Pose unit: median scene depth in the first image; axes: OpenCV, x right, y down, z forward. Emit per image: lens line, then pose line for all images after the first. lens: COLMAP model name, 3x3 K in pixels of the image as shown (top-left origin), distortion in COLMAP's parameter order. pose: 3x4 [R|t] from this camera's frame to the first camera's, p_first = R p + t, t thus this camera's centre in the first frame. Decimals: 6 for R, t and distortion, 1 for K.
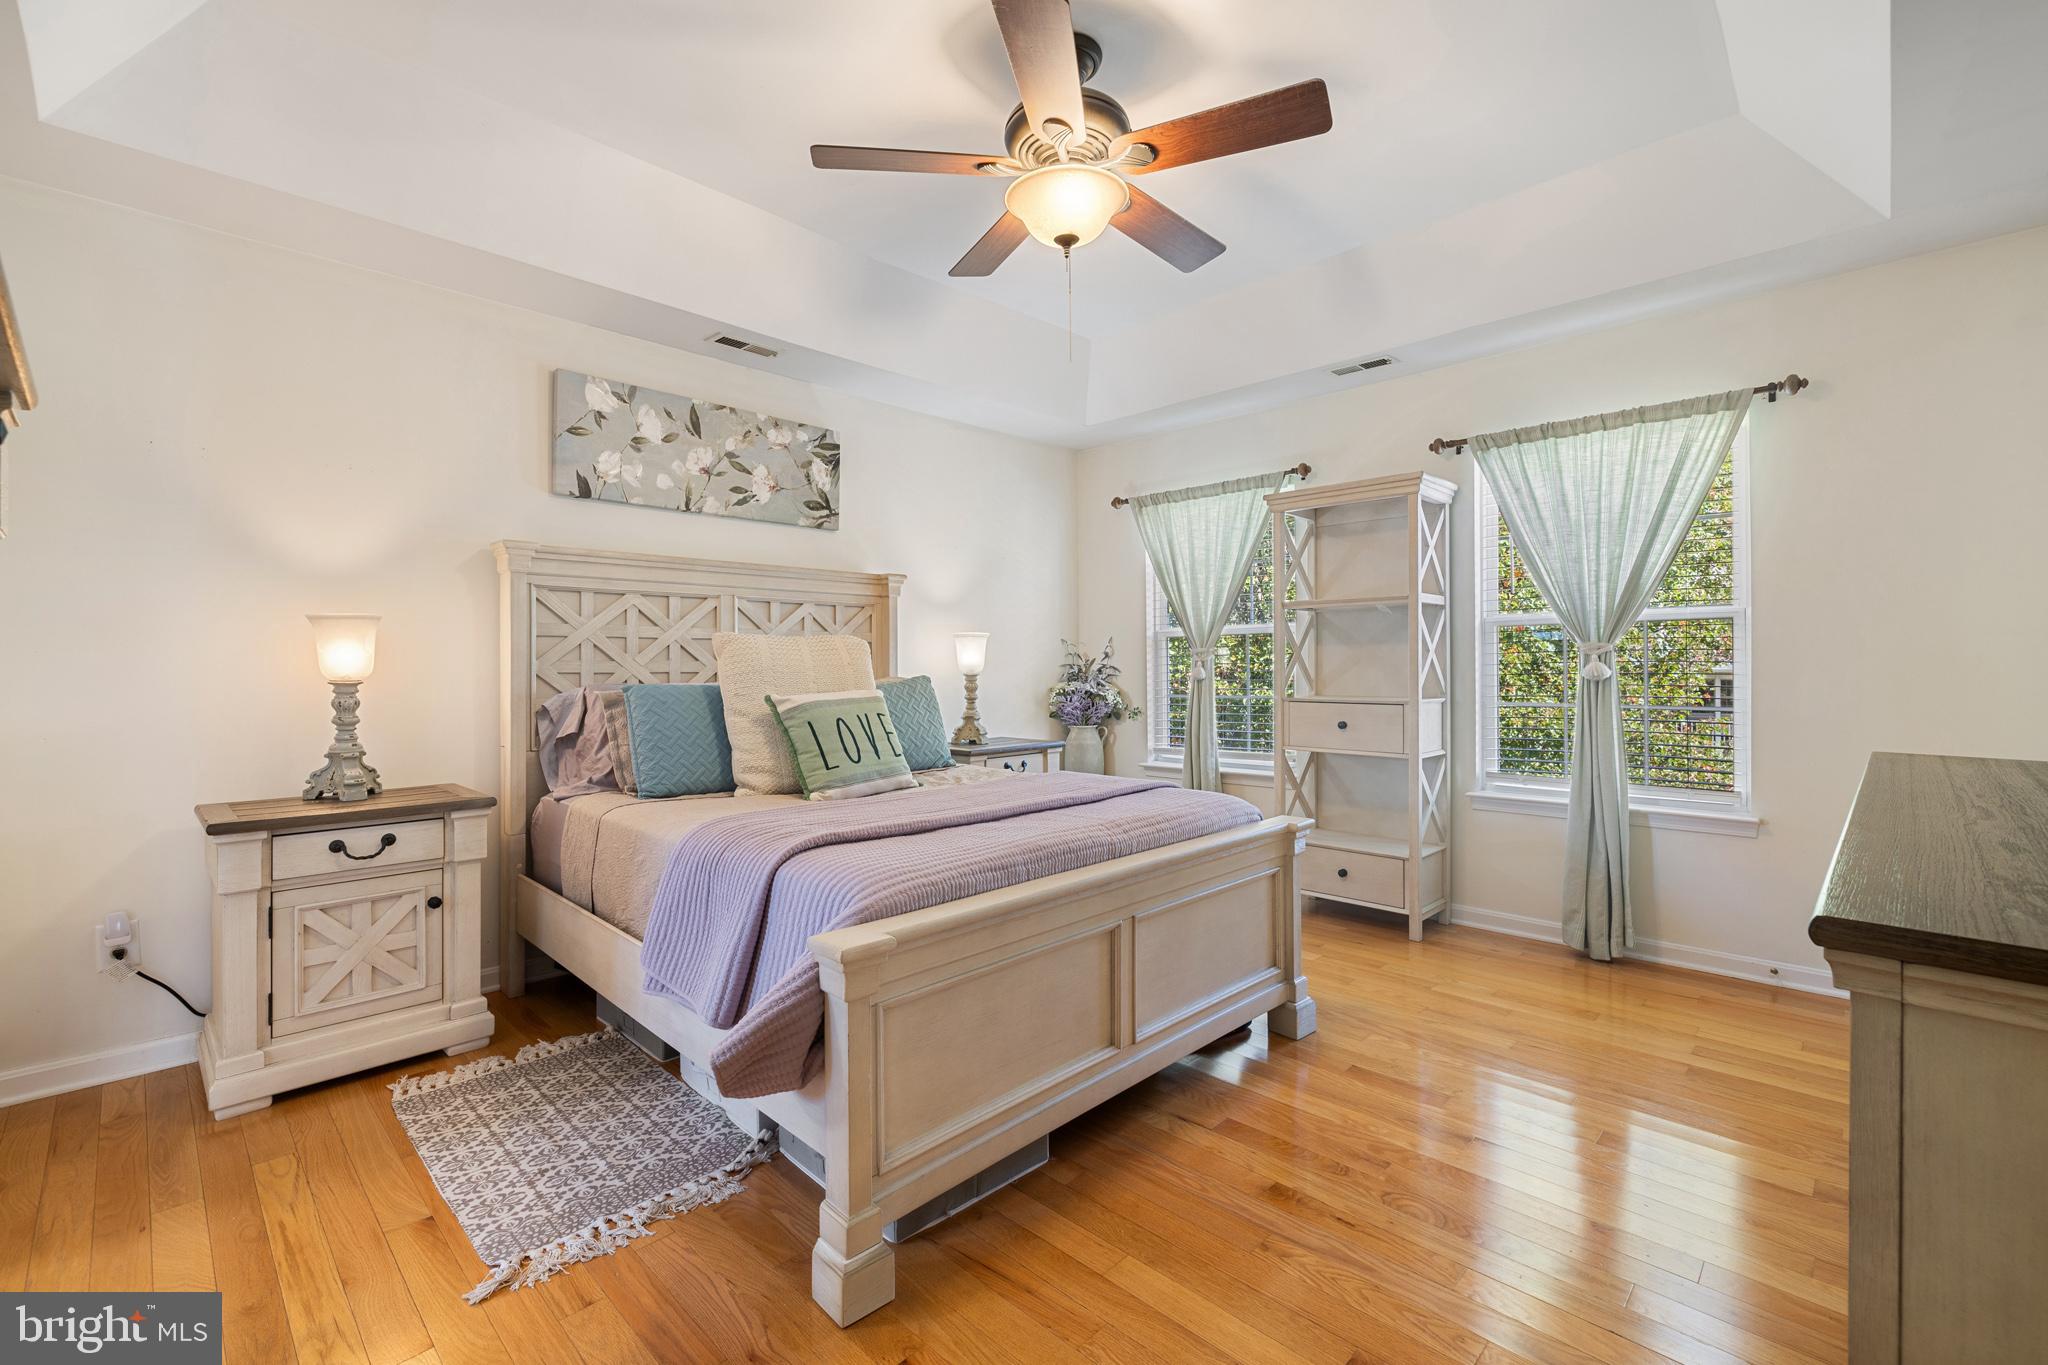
lens RADIAL K [[862.9, 0, 1054.2], [0, 862.9, 652.6], [0, 0, 1]] dist [-0.000838, -0.000622]
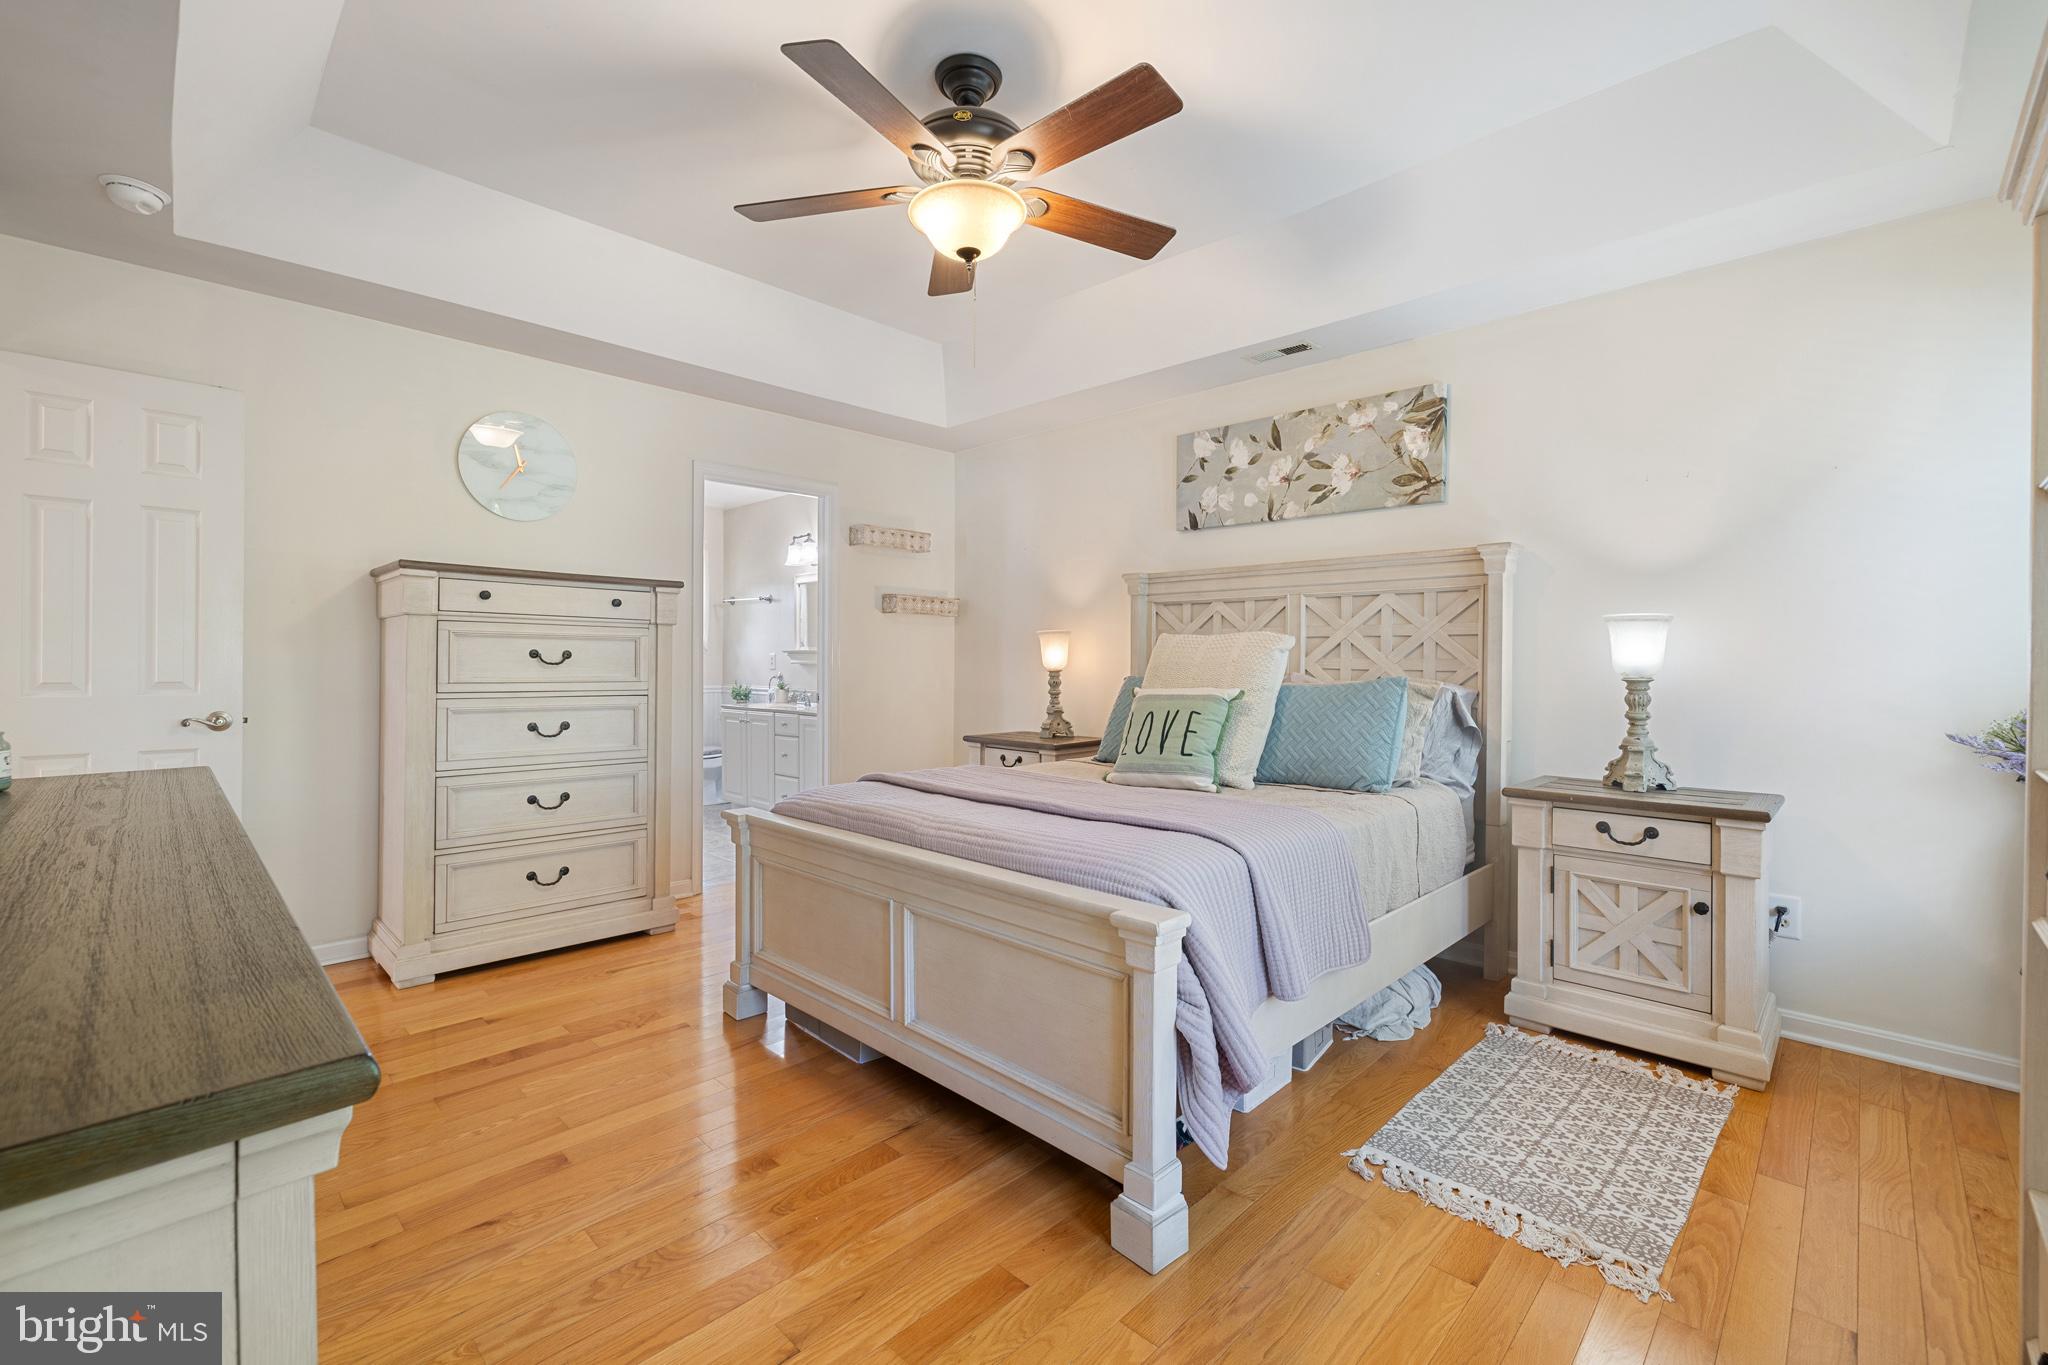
lens RADIAL K [[862.9, 0, 1024.2], [0, 862.9, 676.4], [0, 0, 1]] dist [-0.000838, -0.000622]
pose [[0.003997, 0.020876, -0.999774, 0.653402], [0.008065, 0.999749, 0.020907, 0.007138], [0.999959, -0.008147, 0.003828, 0.664931]]
